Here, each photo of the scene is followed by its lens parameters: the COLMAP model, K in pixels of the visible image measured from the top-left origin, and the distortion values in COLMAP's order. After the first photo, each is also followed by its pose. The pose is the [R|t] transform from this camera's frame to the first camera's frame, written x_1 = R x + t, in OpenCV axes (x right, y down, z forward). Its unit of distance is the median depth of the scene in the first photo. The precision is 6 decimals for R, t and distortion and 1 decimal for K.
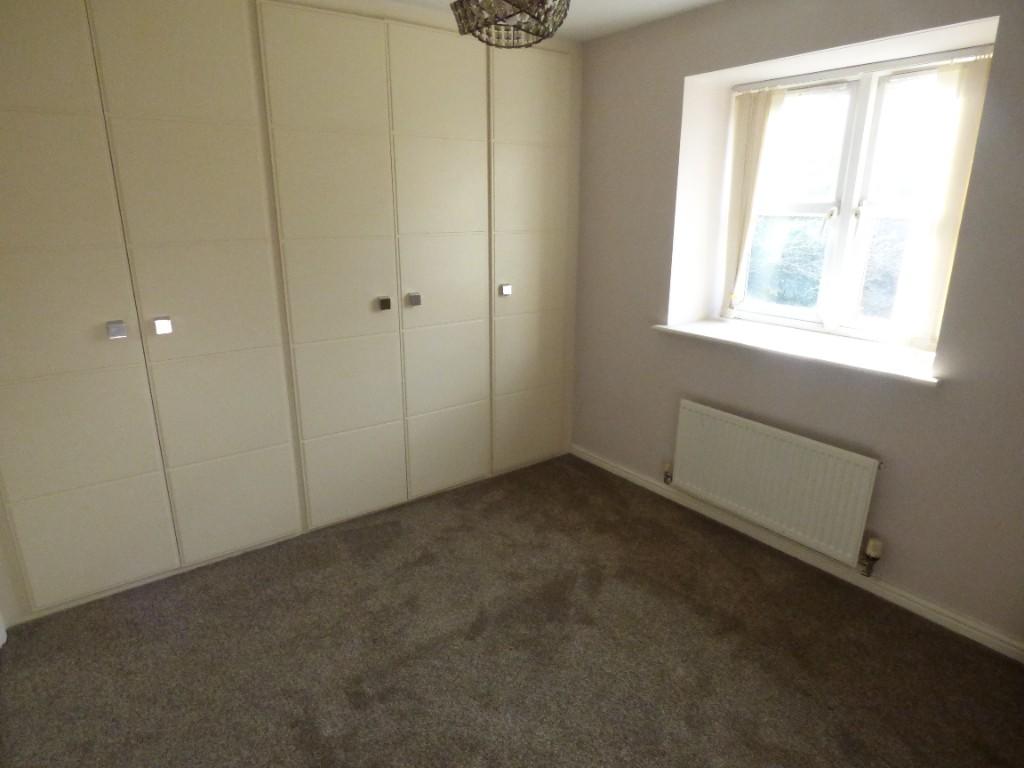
lens RADIAL K [[608.9, 0, 510.0], [0, 608.9, 389.6], [0, 0, 1]] dist [-0.004528, 0.005743]
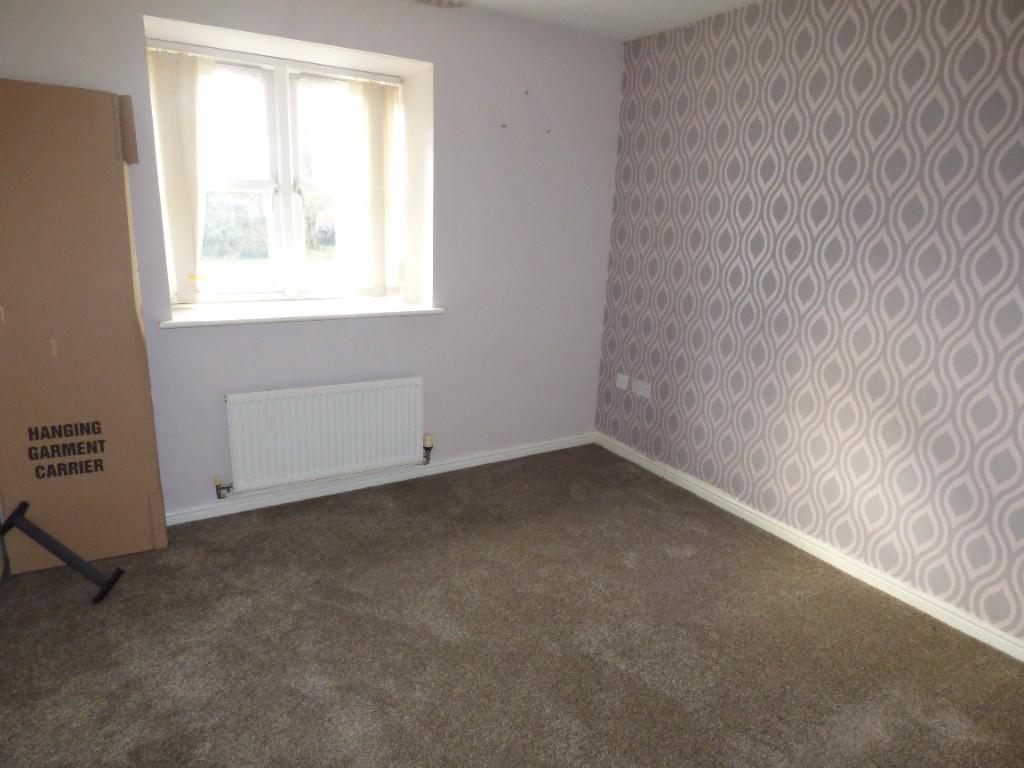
lens RADIAL K [[608.9, 0, 509.2], [0, 608.9, 378.3], [0, 0, 1]] dist [-0.004528, 0.005743]
pose [[0.106420, -0.257657, 0.960358, -0.585870], [0.255452, 0.940509, 0.224025, -0.115965], [-0.960947, 0.221484, 0.165908, 0.516213]]
